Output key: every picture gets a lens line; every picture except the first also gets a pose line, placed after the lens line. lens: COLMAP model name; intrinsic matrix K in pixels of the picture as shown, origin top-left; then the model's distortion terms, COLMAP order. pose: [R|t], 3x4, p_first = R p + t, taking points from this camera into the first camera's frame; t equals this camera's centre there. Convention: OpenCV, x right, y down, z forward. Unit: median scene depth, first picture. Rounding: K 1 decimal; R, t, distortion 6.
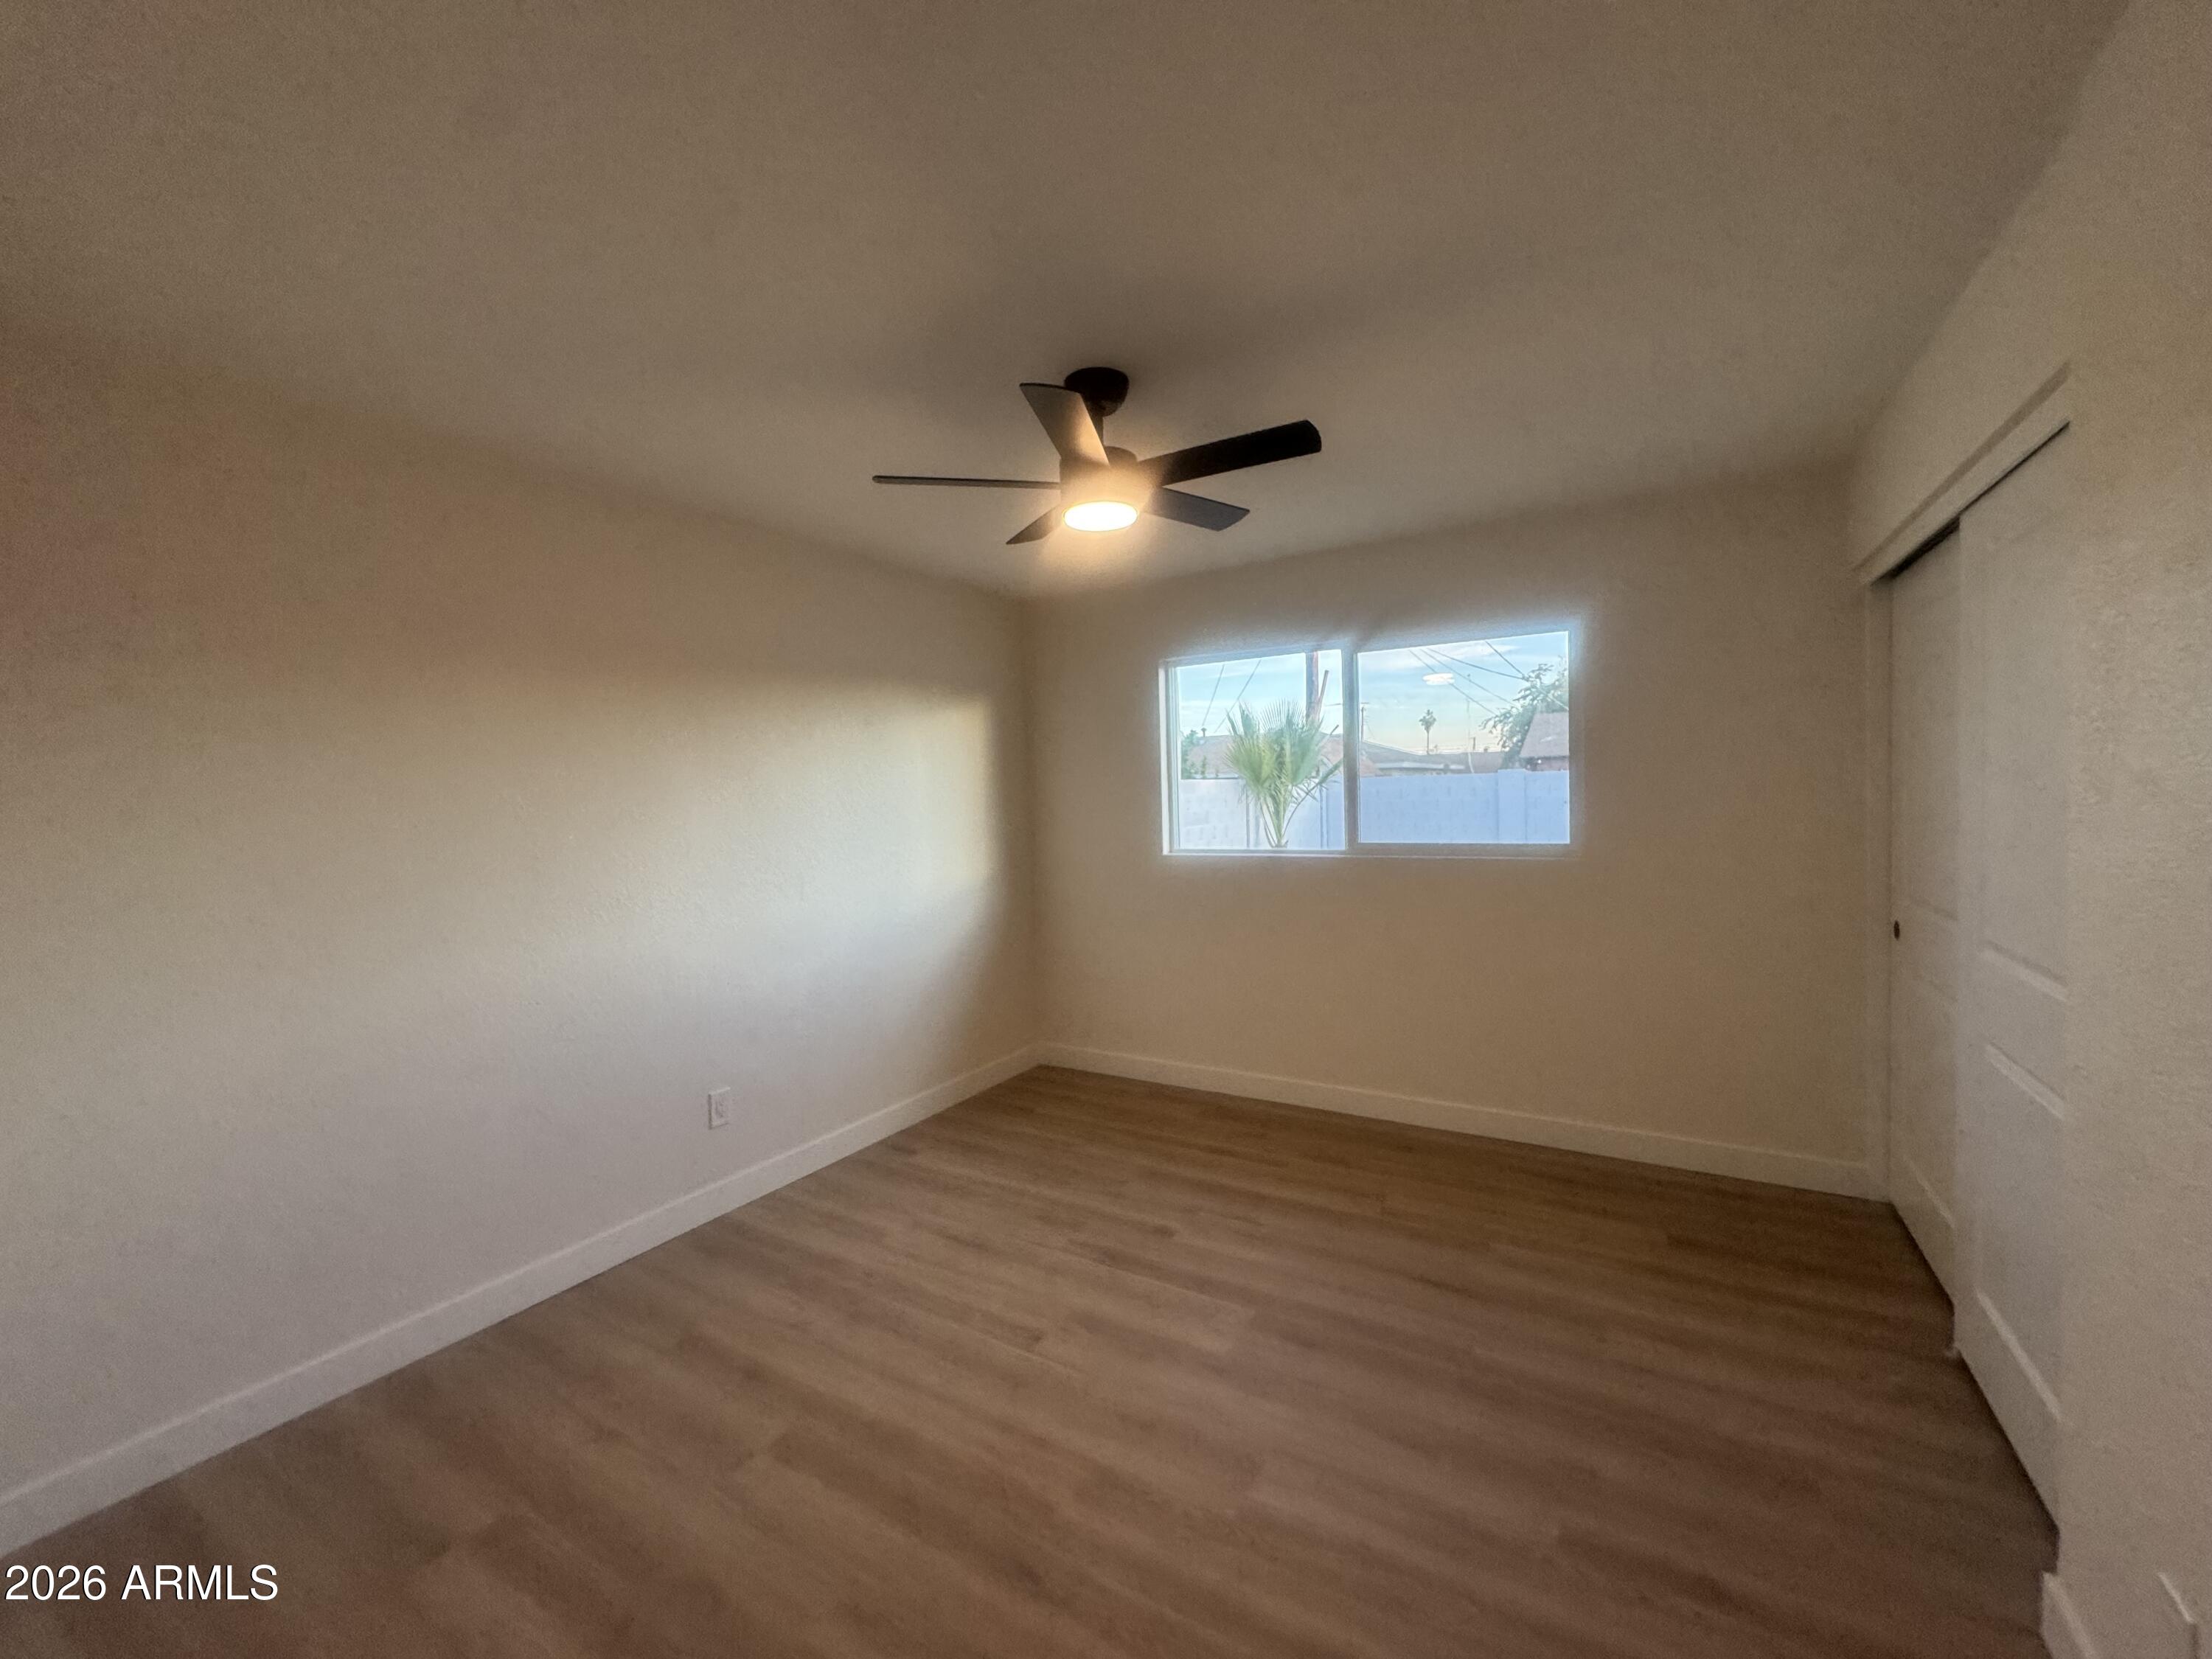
lens RADIAL K [[881.0, 0, 1113.8], [0, 881.0, 833.6], [0, 0, 1]] dist [-0.005281, 0.000362]
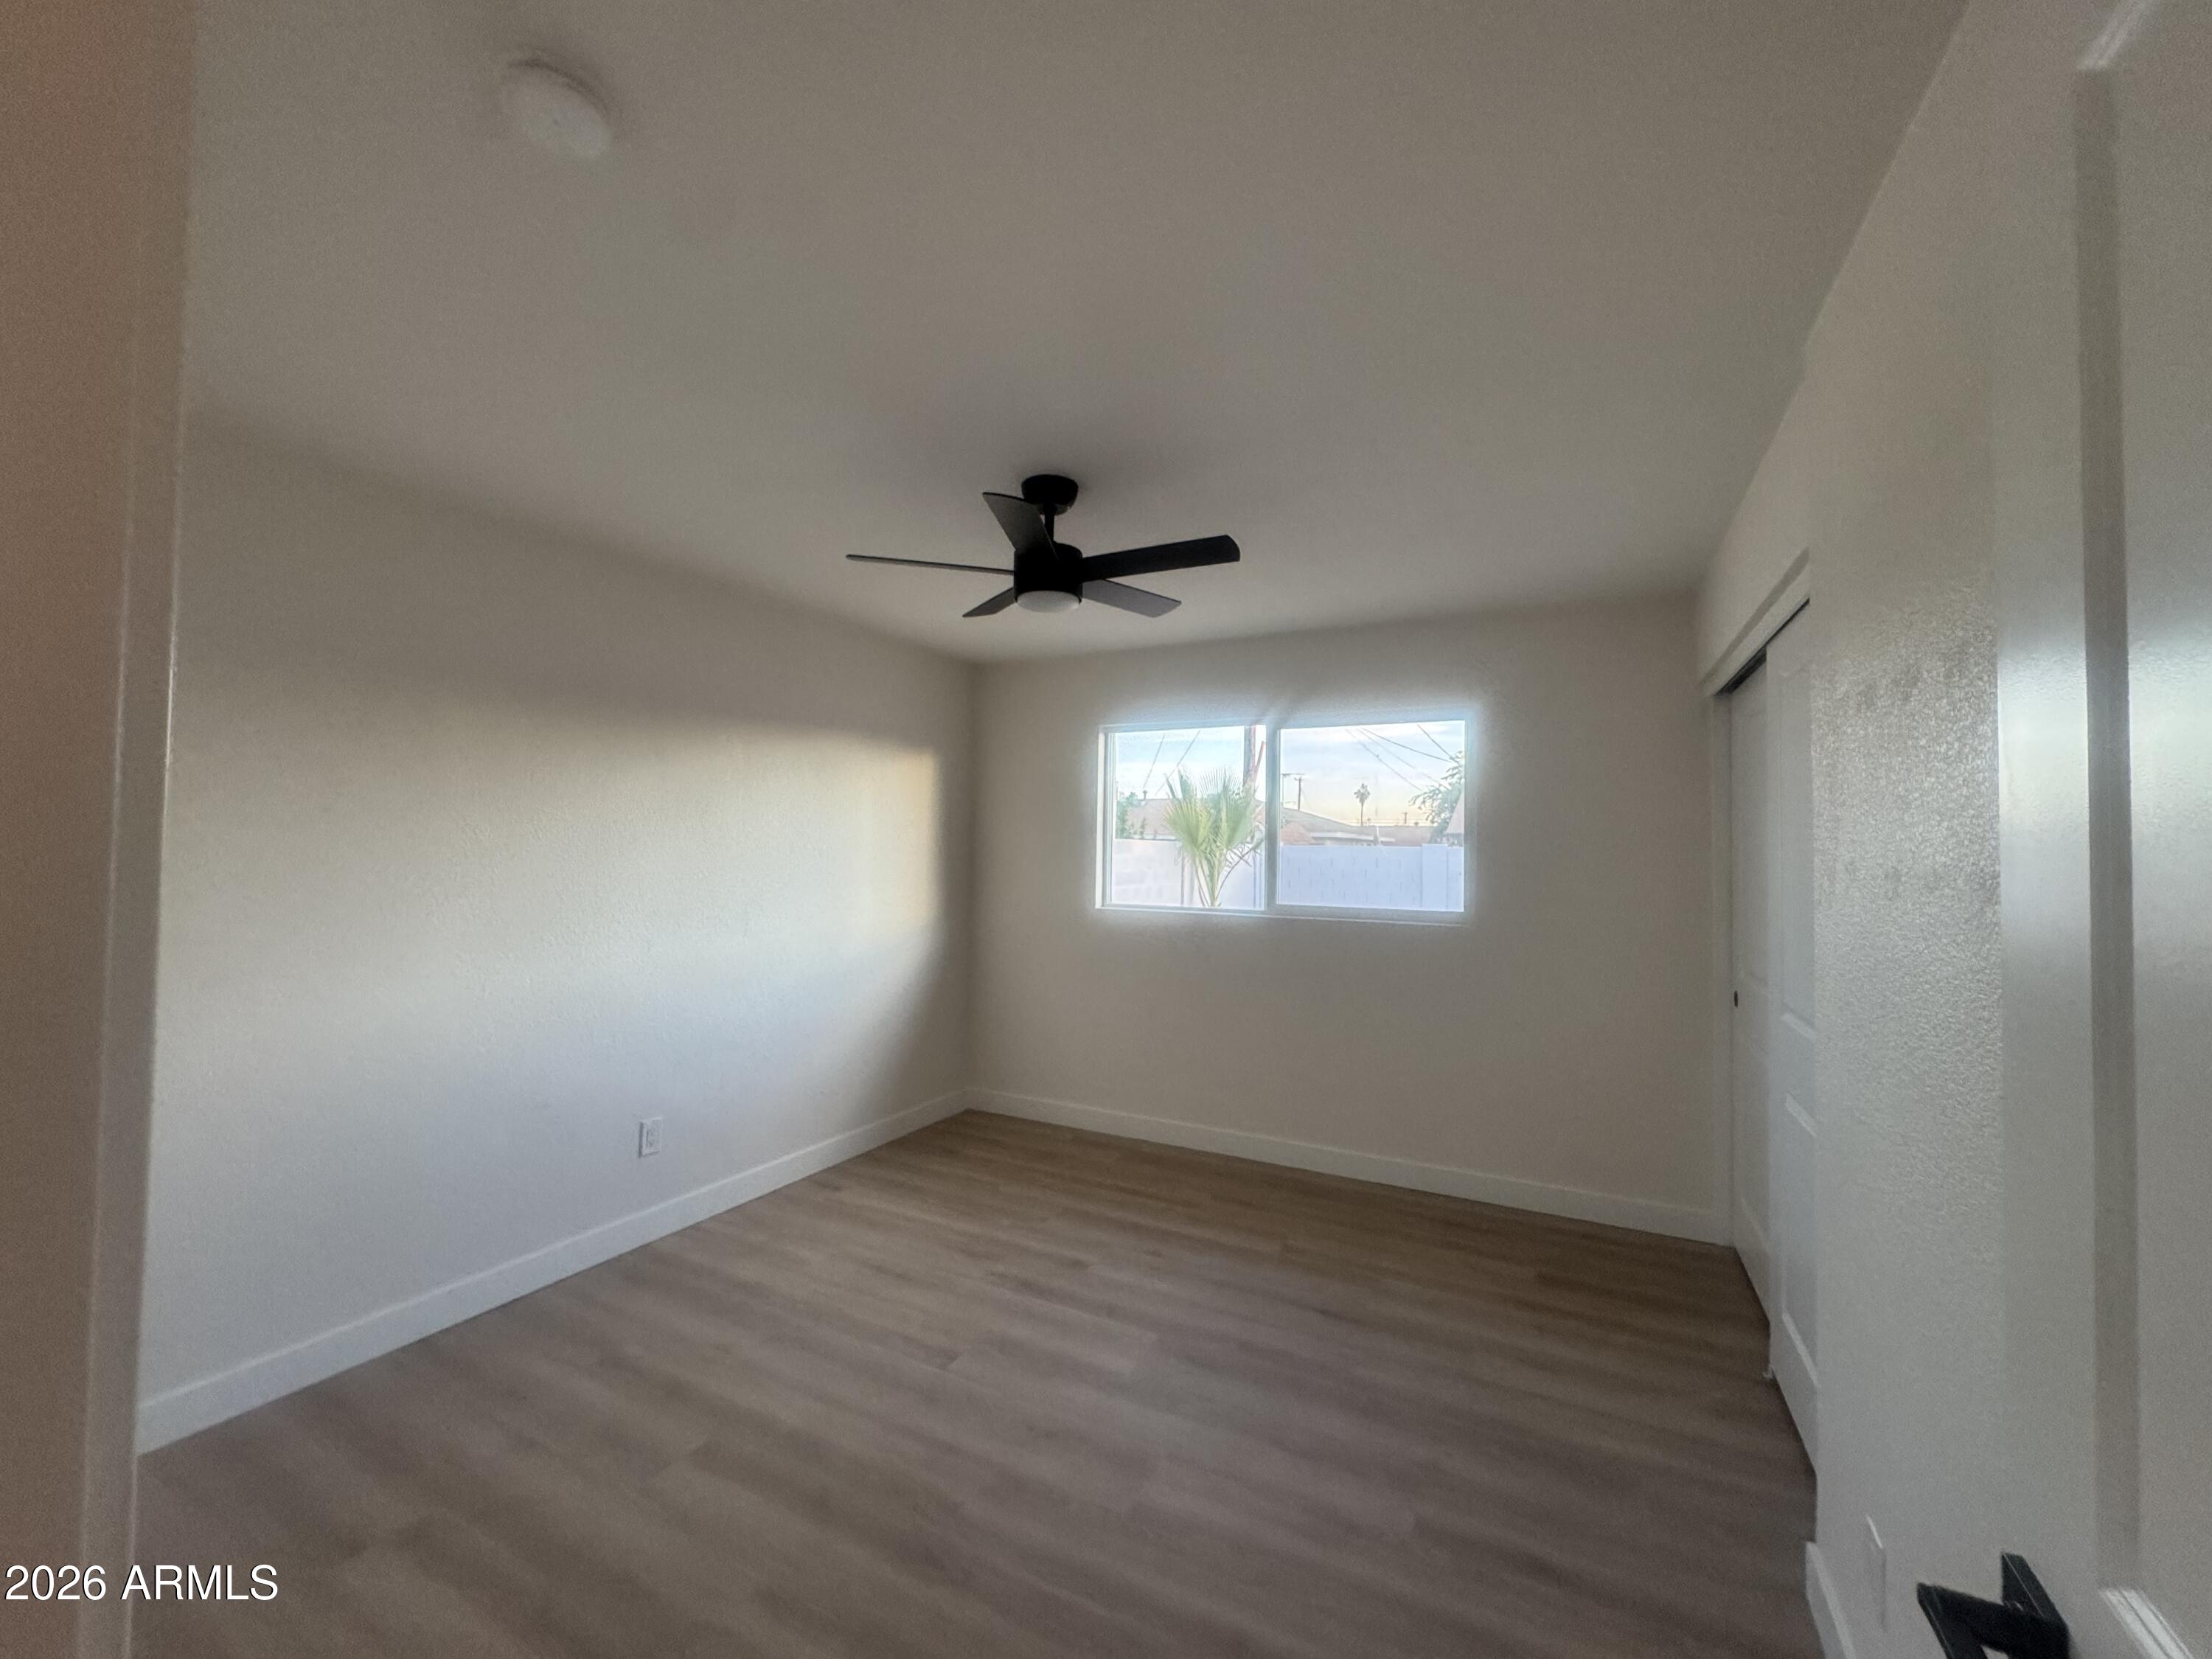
lens RADIAL K [[881.0, 0, 1113.0], [0, 881.0, 833.9], [0, 0, 1]] dist [-0.005281, 0.000362]
pose [[0.996852, 0.046564, 0.064169, 0.008336], [-0.042245, 0.996852, -0.067089, 0.008431], [-0.067091, 0.064167, 0.995681, -0.101867]]
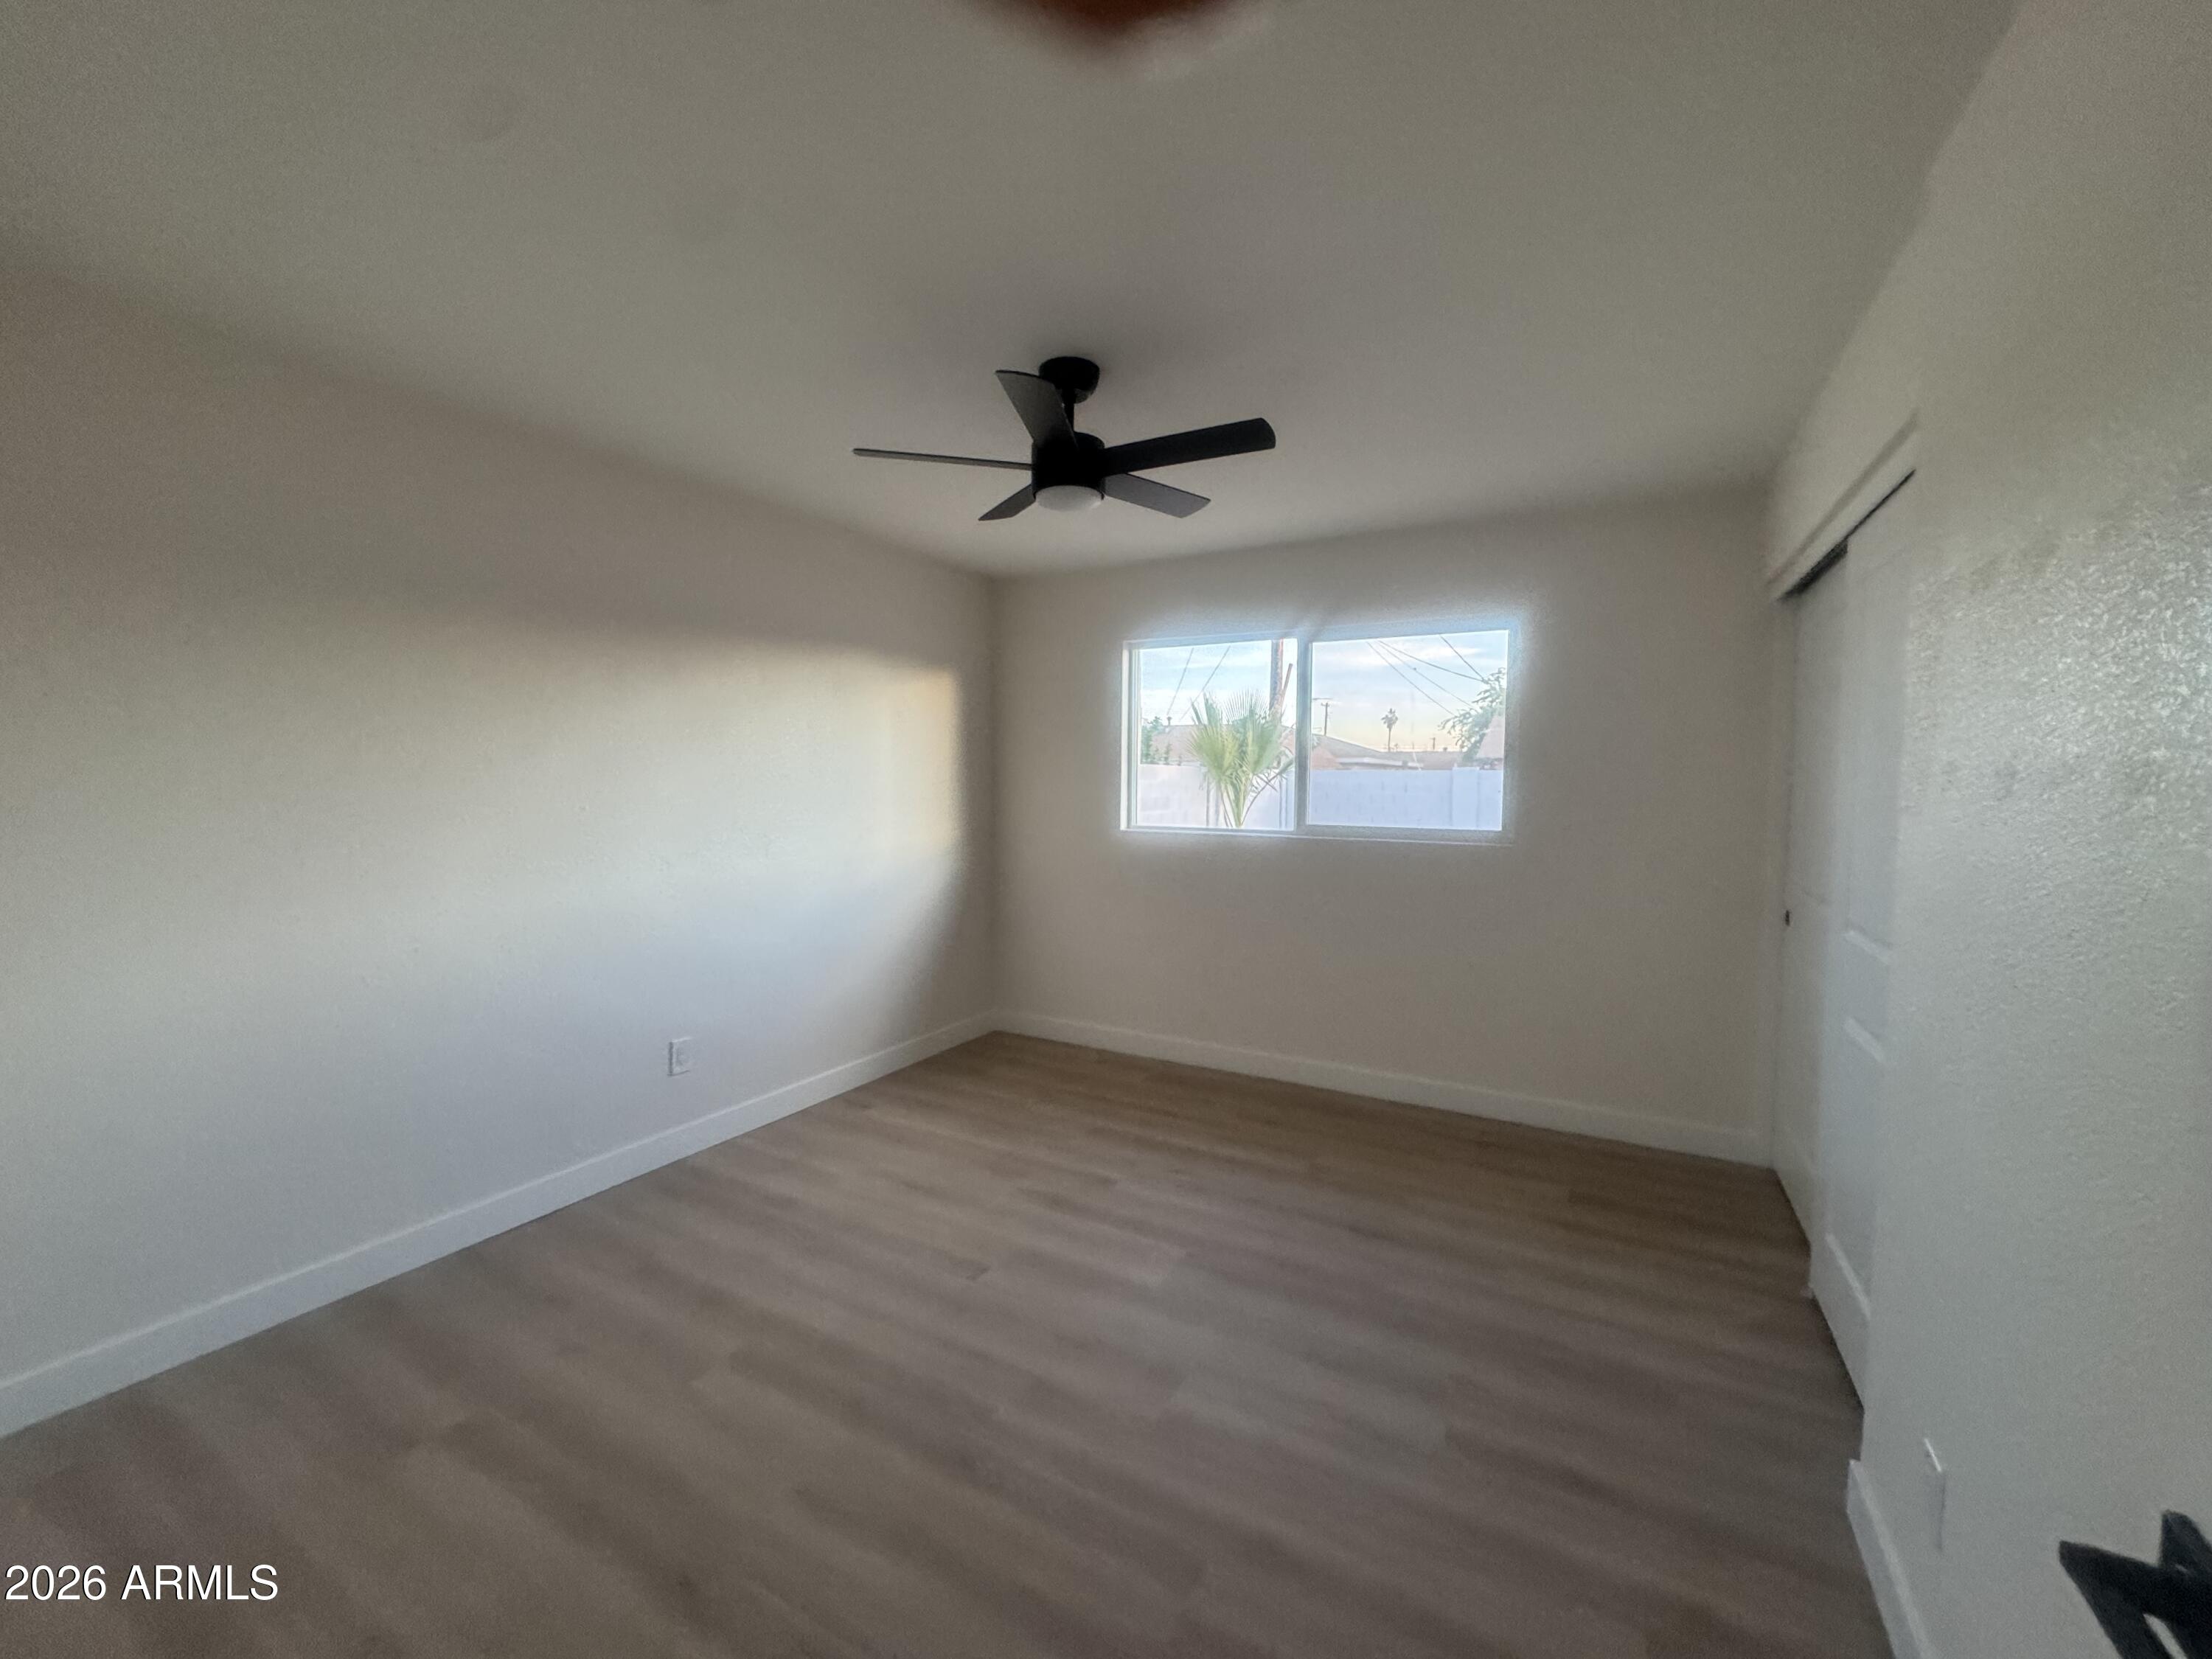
lens RADIAL K [[881.0, 0, 1113.1], [0, 881.0, 835.3], [0, 0, 1]] dist [-0.005281, 0.000362]
pose [[0.998510, 0.036327, 0.040712, 0.008856], [-0.037006, 0.999186, 0.016054, 0.023109], [-0.040096, -0.017537, 0.999042, -0.060700]]
